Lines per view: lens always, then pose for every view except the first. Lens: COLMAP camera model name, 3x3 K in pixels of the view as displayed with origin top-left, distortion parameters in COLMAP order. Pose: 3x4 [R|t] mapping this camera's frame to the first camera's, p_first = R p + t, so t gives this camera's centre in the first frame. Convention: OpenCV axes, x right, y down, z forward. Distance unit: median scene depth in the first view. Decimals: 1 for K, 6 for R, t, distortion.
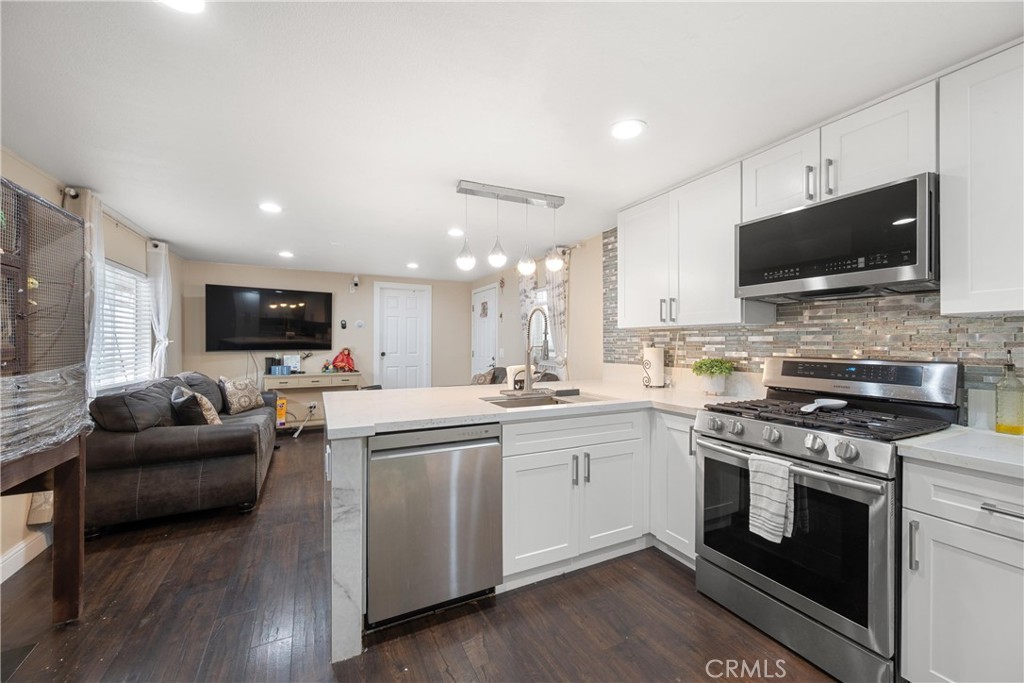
lens RADIAL K [[396.5, 0, 515.8], [0, 396.5, 344.1], [0, 0, 1]] dist [-0.006979, 0.000484]
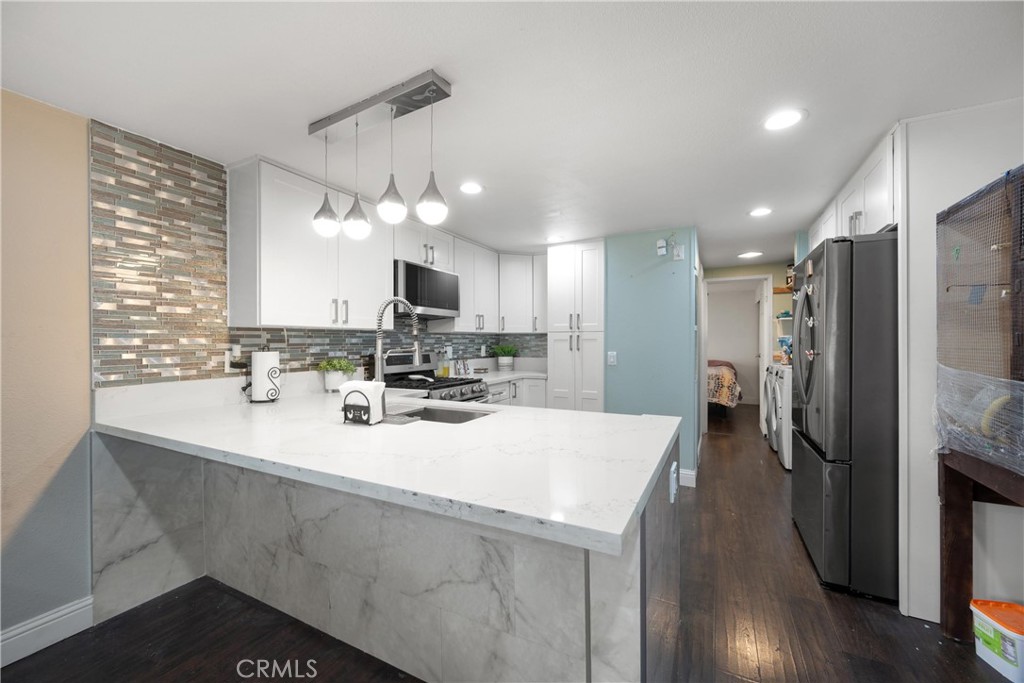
lens RADIAL K [[396.5, 0, 517.9], [0, 396.5, 341.3], [0, 0, 1]] dist [-0.006979, 0.000484]
pose [[-0.590519, 0.003692, 0.807016, -0.829838], [0.010745, 0.999937, 0.003288, -0.012072], [-0.806952, 0.010613, -0.590521, 1.515973]]
